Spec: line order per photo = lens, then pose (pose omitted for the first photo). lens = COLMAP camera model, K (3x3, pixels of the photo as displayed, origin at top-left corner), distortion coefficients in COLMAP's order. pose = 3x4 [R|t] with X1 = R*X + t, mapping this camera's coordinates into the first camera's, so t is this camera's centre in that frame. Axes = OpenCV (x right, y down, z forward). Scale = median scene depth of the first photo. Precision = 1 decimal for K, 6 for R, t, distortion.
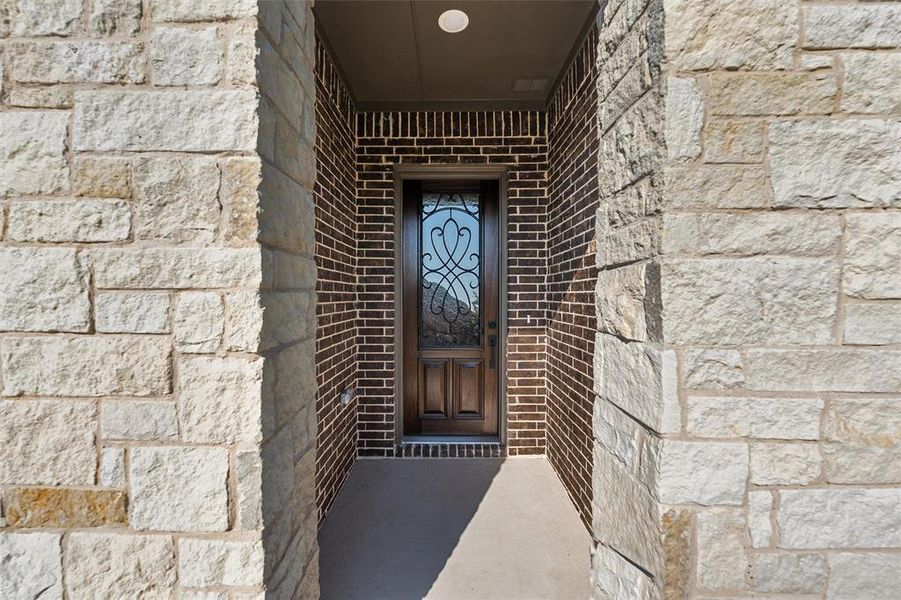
lens RADIAL K [[364.1, 0, 444.9], [0, 364.1, 301.3], [0, 0, 1]] dist [0.001057, 0.000118]
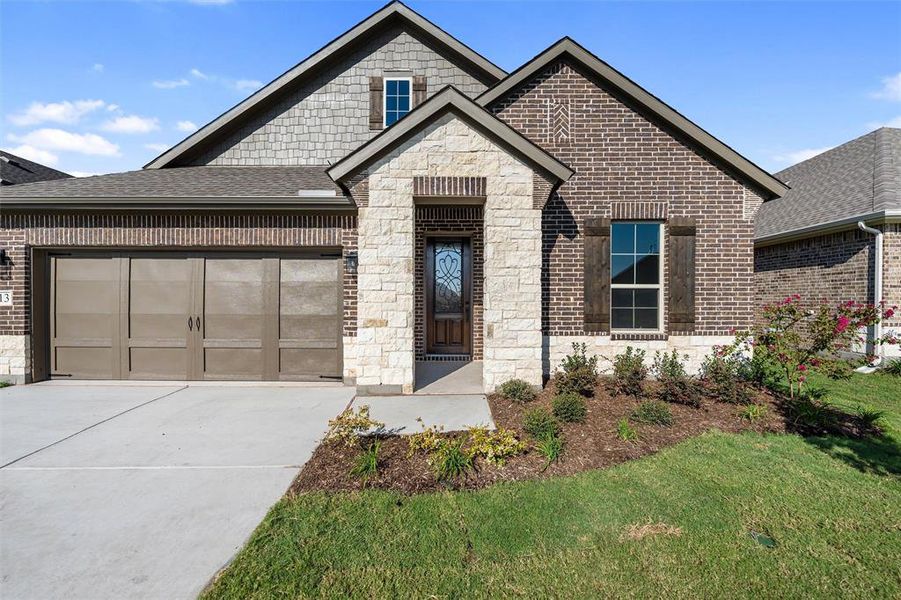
lens RADIAL K [[364.1, 0, 444.9], [0, 364.1, 301.3], [0, 0, 1]] dist [0.001057, 0.000118]
pose [[0.999993, 0.001910, 0.003114, -0.012209], [-0.001872, 0.999923, -0.012268, 0.090182], [-0.003137, 0.012262, 0.999920, -1.261109]]
